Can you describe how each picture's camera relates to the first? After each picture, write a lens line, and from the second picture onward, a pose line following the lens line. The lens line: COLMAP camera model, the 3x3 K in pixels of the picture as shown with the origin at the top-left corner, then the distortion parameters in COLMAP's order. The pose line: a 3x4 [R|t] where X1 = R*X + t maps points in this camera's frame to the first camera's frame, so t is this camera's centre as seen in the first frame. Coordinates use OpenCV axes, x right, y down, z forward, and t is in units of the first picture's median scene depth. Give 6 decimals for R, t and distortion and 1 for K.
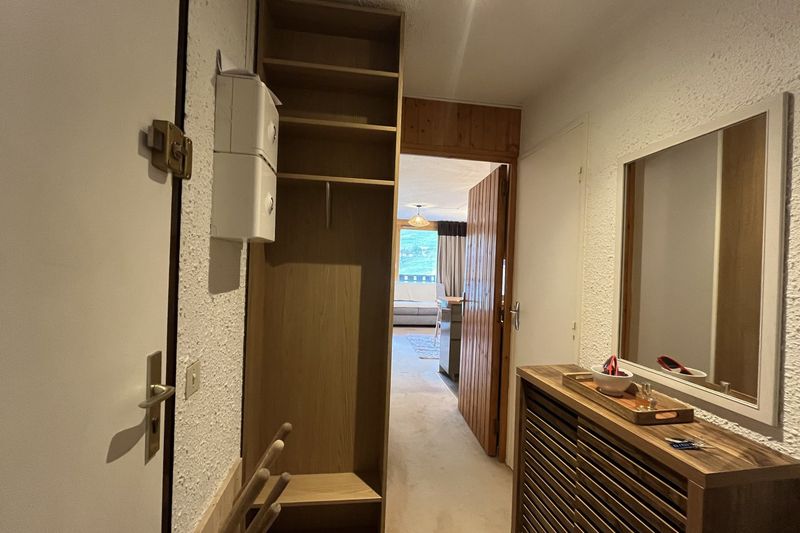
lens RADIAL K [[324.8, 0, 398.2], [0, 324.8, 265.7], [0, 0, 1]] dist [-0.001852, -0.000468]
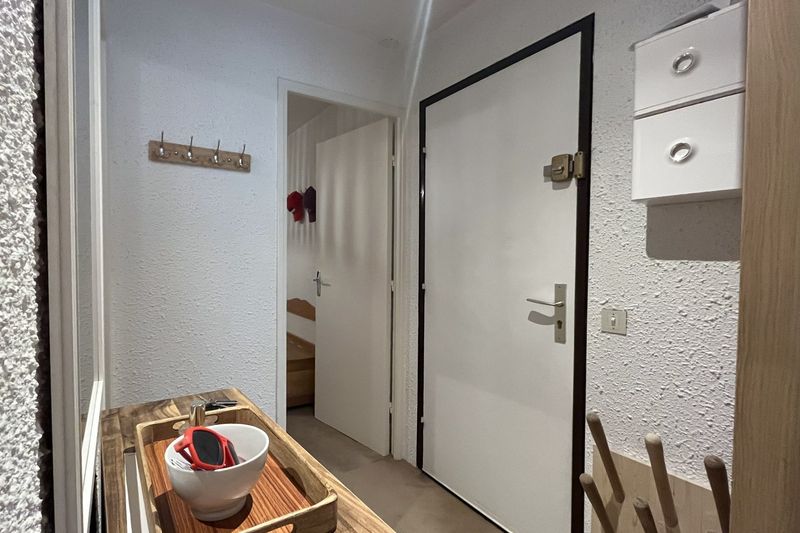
lens RADIAL K [[324.8, 0, 398.2], [0, 324.8, 265.7], [0, 0, 1]] dist [-0.001852, -0.000468]
pose [[-0.838850, -0.015343, -0.544146, 0.964901], [-0.026614, 0.999563, 0.012844, 0.163678], [0.543711, 0.025256, -0.838892, 1.972843]]
